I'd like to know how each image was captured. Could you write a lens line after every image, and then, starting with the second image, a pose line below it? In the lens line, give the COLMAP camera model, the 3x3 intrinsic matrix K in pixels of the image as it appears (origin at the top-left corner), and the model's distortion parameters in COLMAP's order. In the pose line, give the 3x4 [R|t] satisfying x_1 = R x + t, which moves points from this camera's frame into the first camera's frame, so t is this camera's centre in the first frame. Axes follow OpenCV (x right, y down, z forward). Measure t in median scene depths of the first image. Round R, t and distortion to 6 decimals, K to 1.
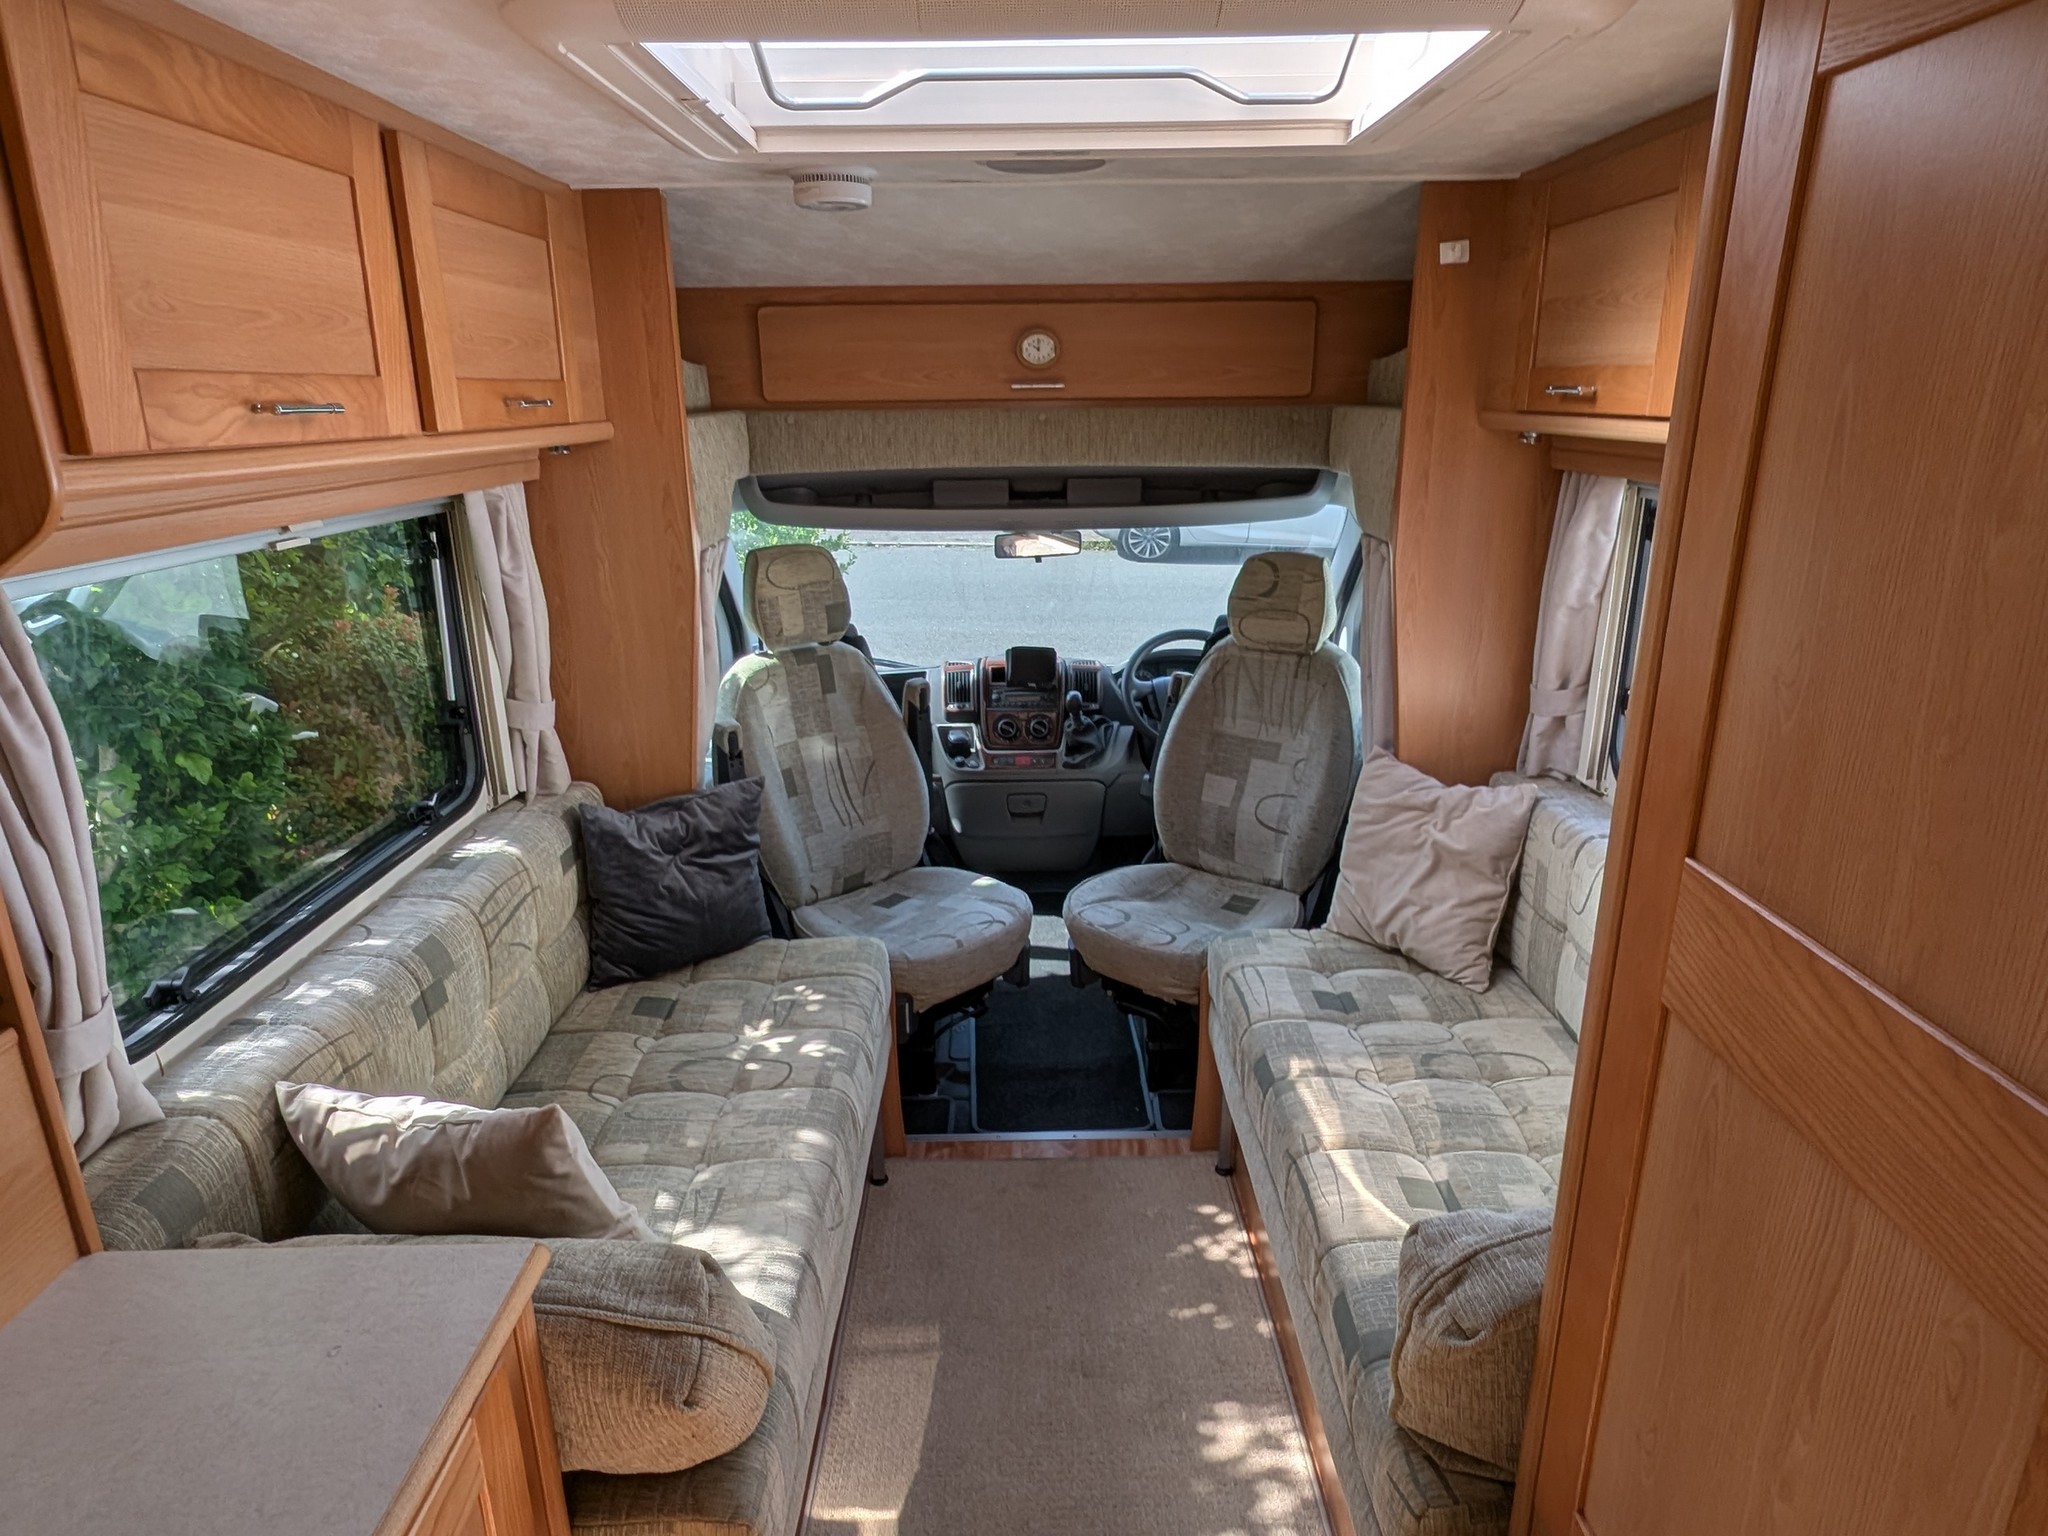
lens RADIAL K [[1210.0, 0, 1027.0], [0, 1210.0, 773.7], [0, 0, 1]] dist [0.001772, -0.001390]
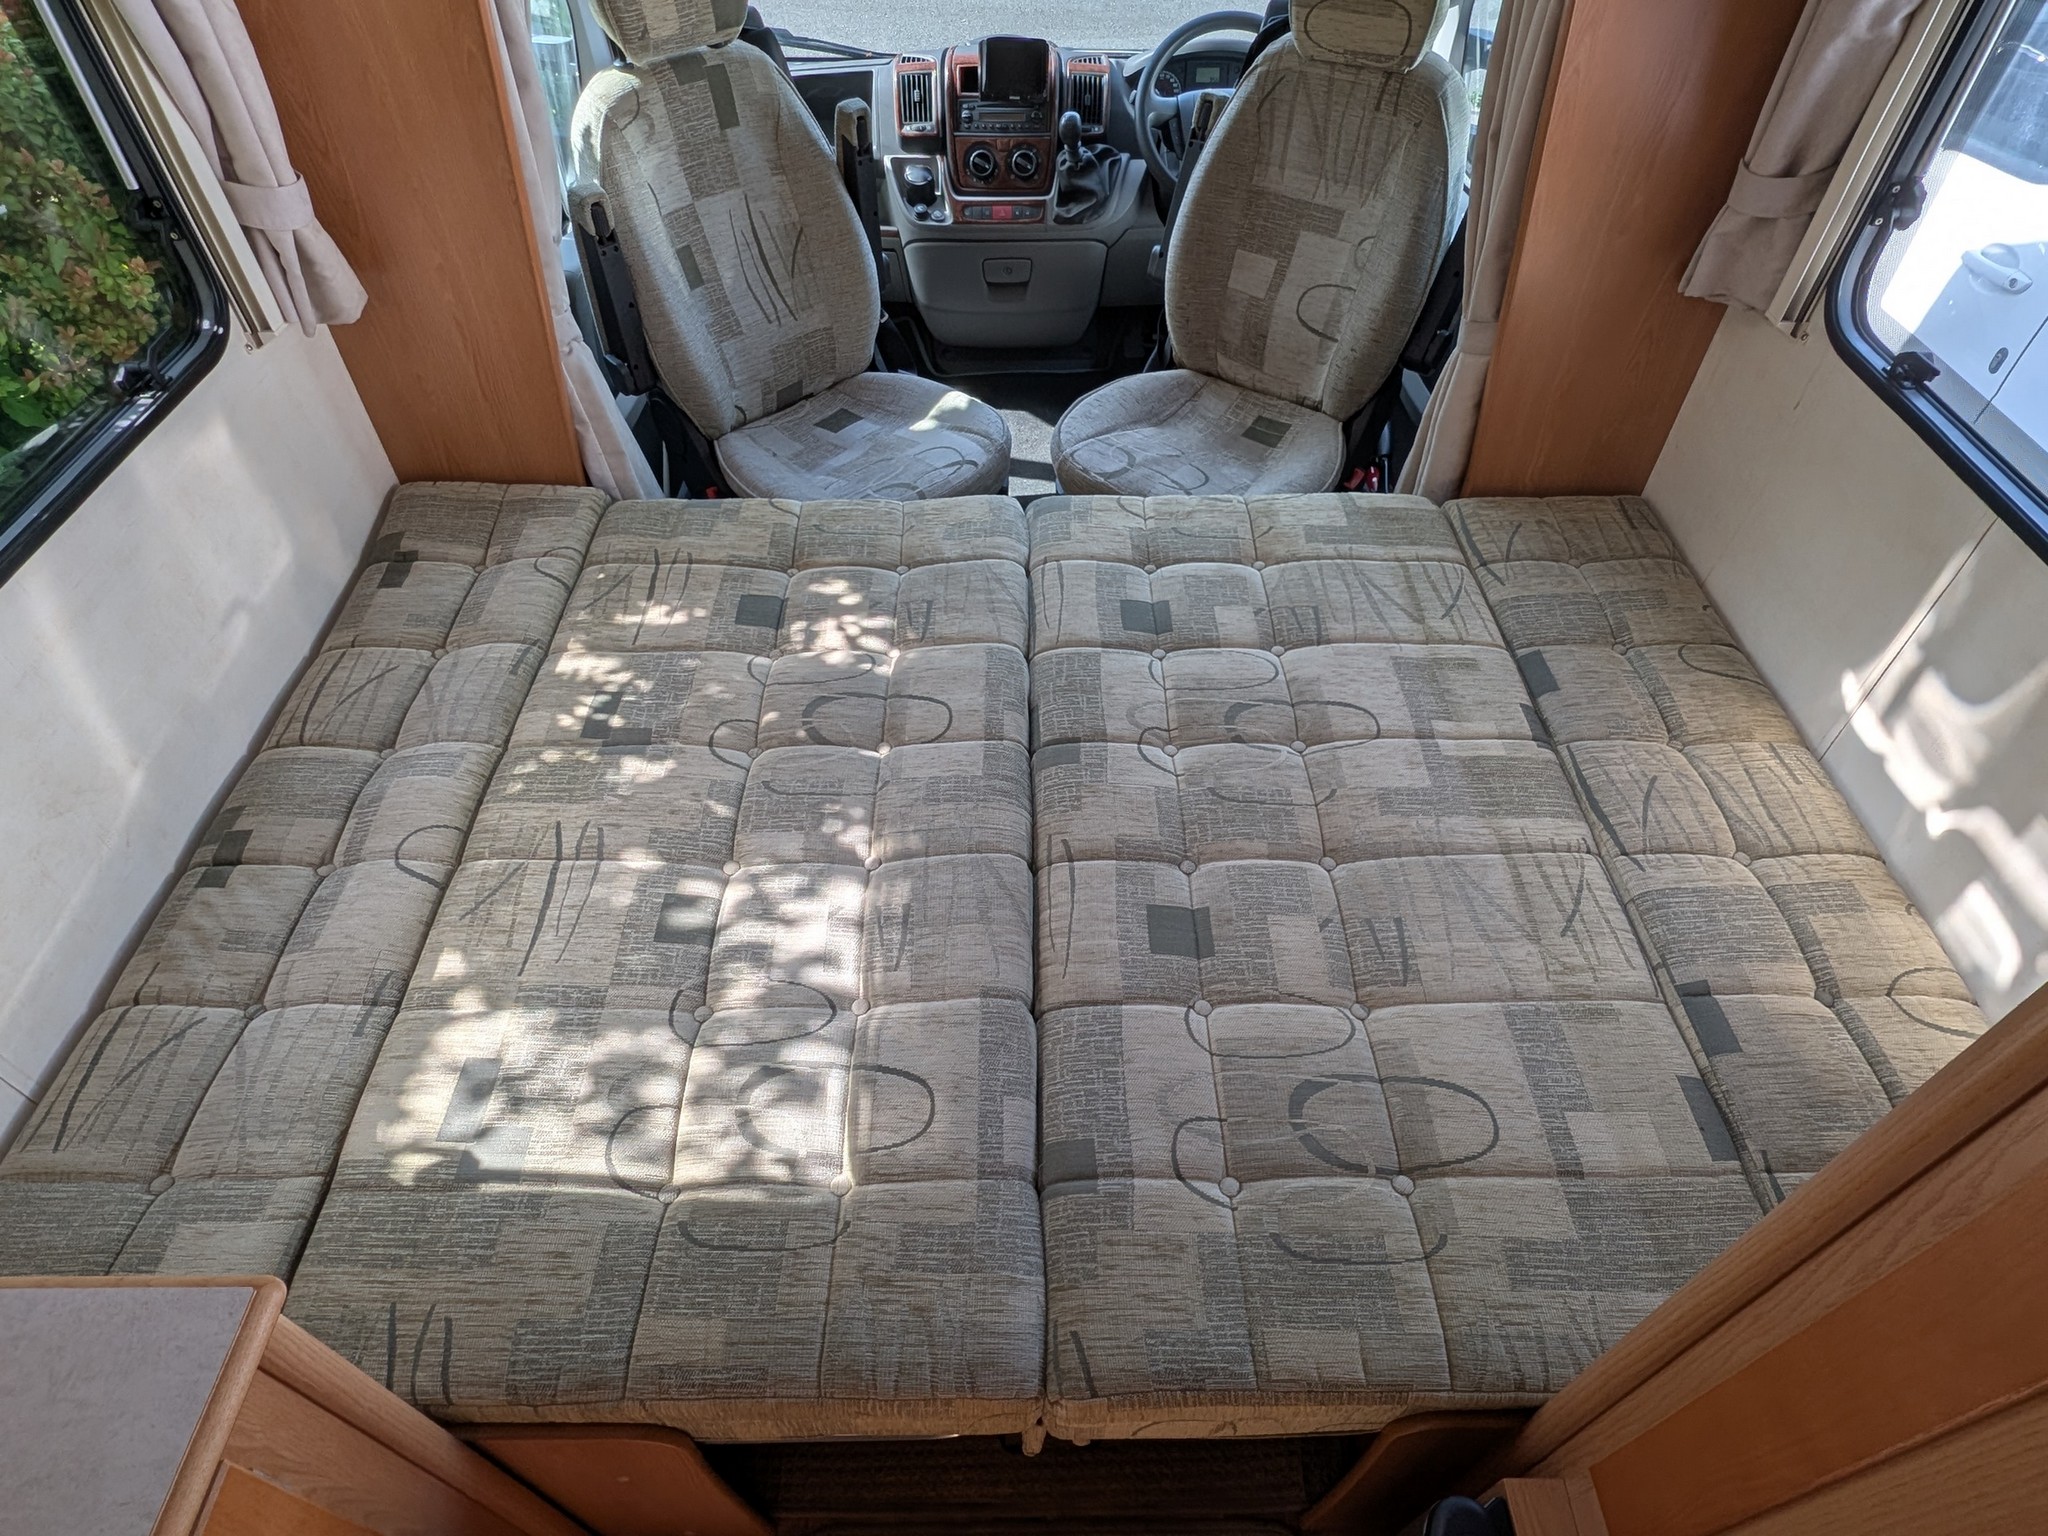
lens RADIAL K [[1151.0, 0, 1022.2], [0, 1151.0, 780.9], [0, 0, 1]] dist [0.000657, 0.001519]
pose [[0.999973, 0.006964, 0.002425, 0.012335], [-0.007249, 0.867849, 0.496775, -0.074026], [0.001355, -0.496779, 0.867876, 0.218597]]
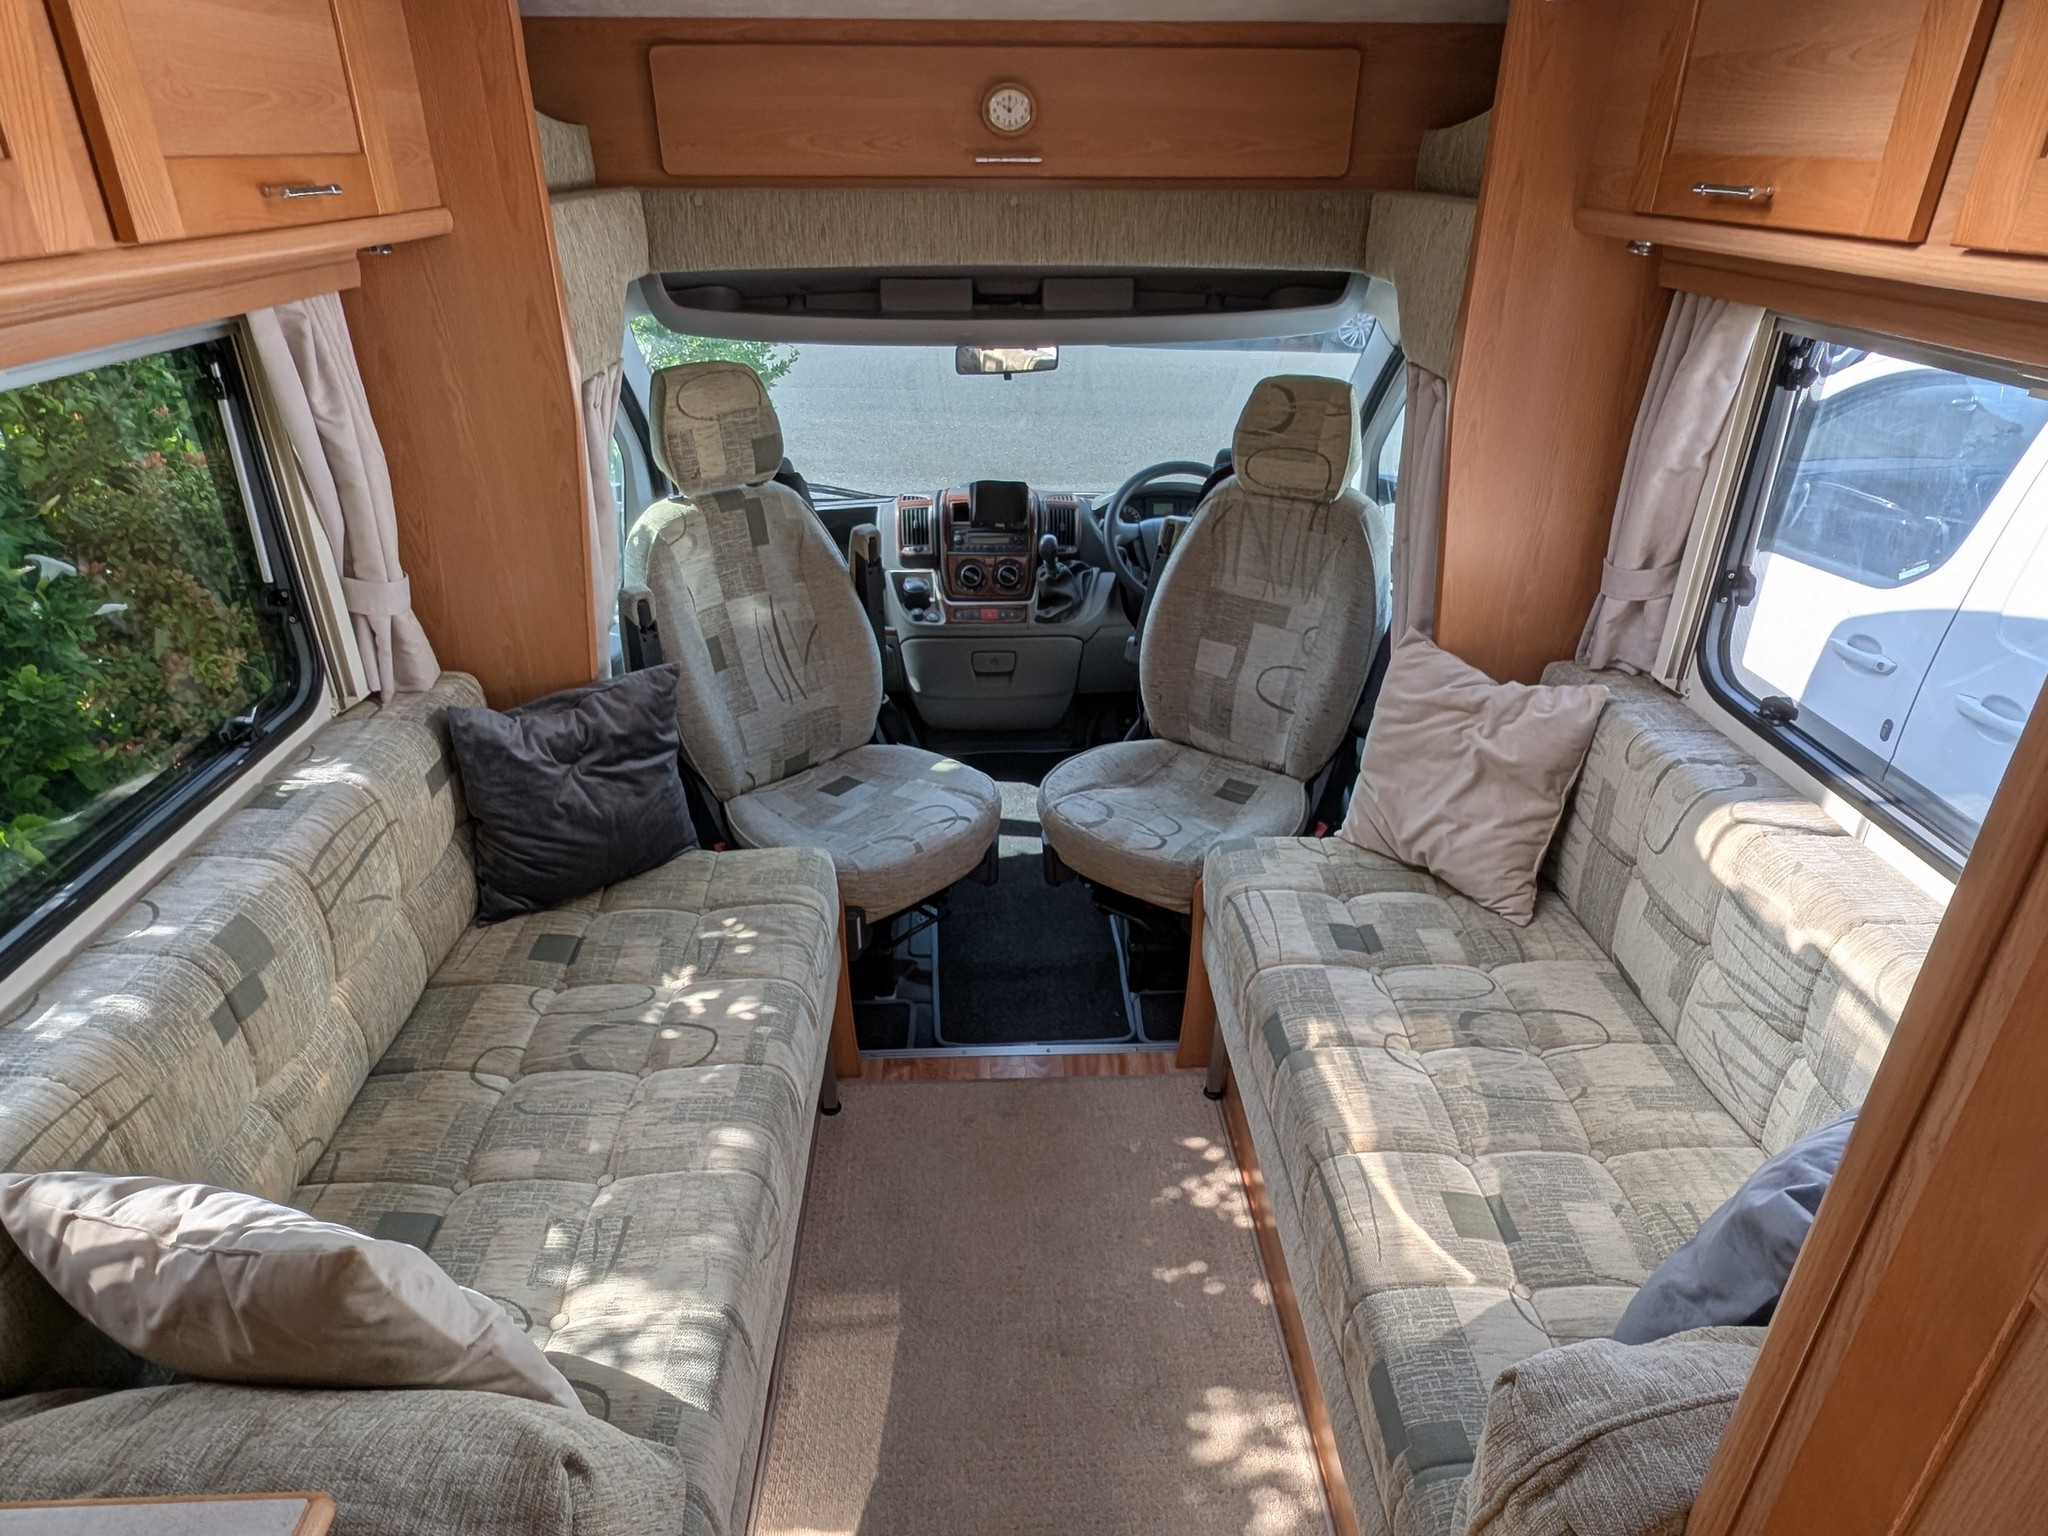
lens RADIAL K [[1210.0, 0, 1027.0], [0, 1210.0, 773.7], [0, 0, 1]] dist [0.001772, -0.001390]
pose [[0.999533, -0.001157, 0.030523, -0.003743], [-0.004127, 0.985005, 0.172475, -0.058277], [-0.030265, -0.172521, 0.984541, 0.141656]]
